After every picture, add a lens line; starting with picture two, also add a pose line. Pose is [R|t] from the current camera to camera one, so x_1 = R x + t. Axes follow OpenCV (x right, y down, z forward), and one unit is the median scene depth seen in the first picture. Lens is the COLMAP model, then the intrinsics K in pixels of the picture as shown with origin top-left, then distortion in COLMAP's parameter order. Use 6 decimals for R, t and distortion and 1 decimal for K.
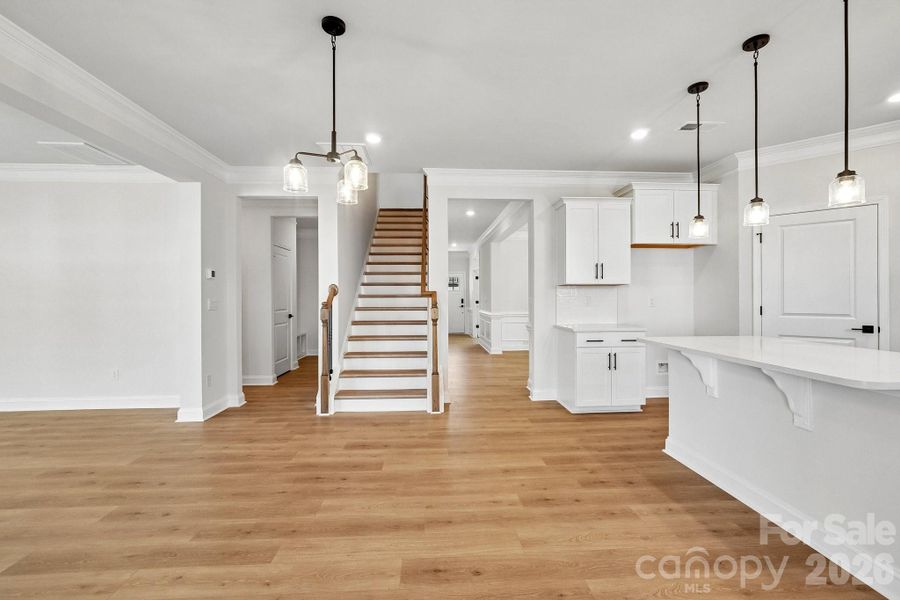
lens RADIAL K [[385.2, 0, 450.4], [0, 385.2, 297.6], [0, 0, 1]] dist [-0.016749, 0.007103]
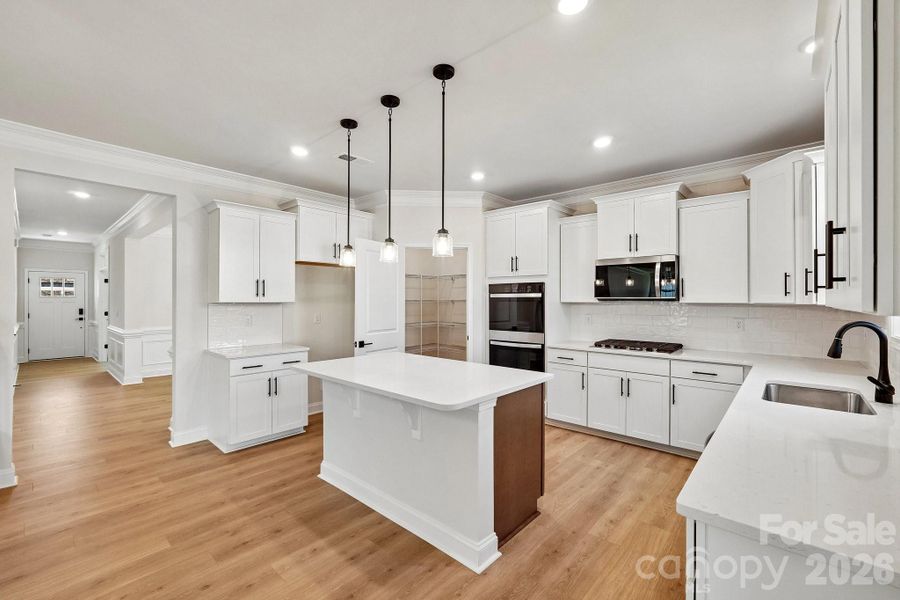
lens RADIAL K [[385.2, 0, 450.4], [0, 385.2, 297.6], [0, 0, 1]] dist [-0.016749, 0.007103]
pose [[0.712118, 0.008973, 0.702002, 0.089588], [-0.003078, 0.999949, -0.009660, -0.050239], [-0.702053, 0.004718, 0.712109, 0.044251]]
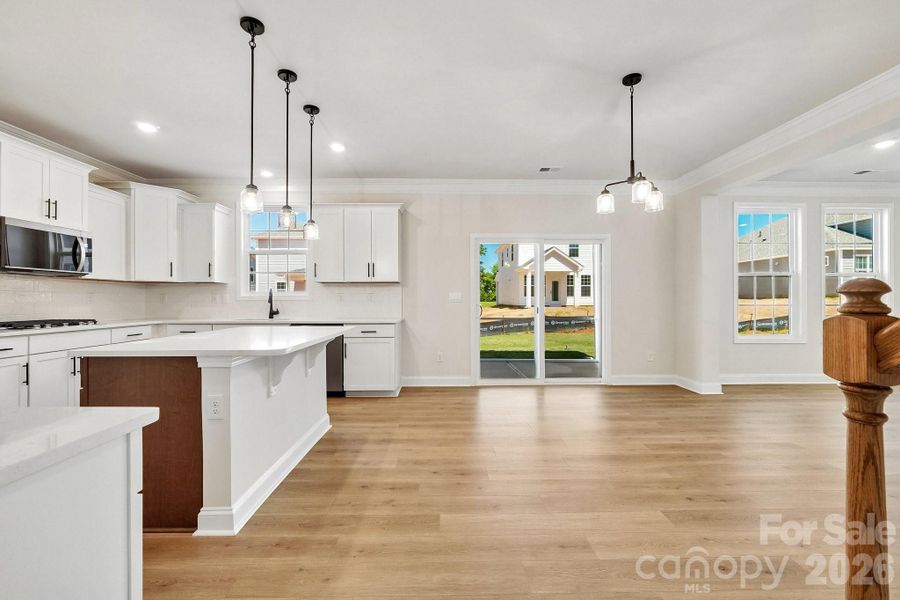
lens RADIAL K [[385.2, 0, 450.4], [0, 385.2, 297.6], [0, 0, 1]] dist [-0.016749, 0.007103]
pose [[-0.999079, 0.006757, 0.042384, 0.165517], [0.006709, 0.999977, -0.001279, 0.019929], [-0.042392, -0.000993, -0.999101, 1.463051]]
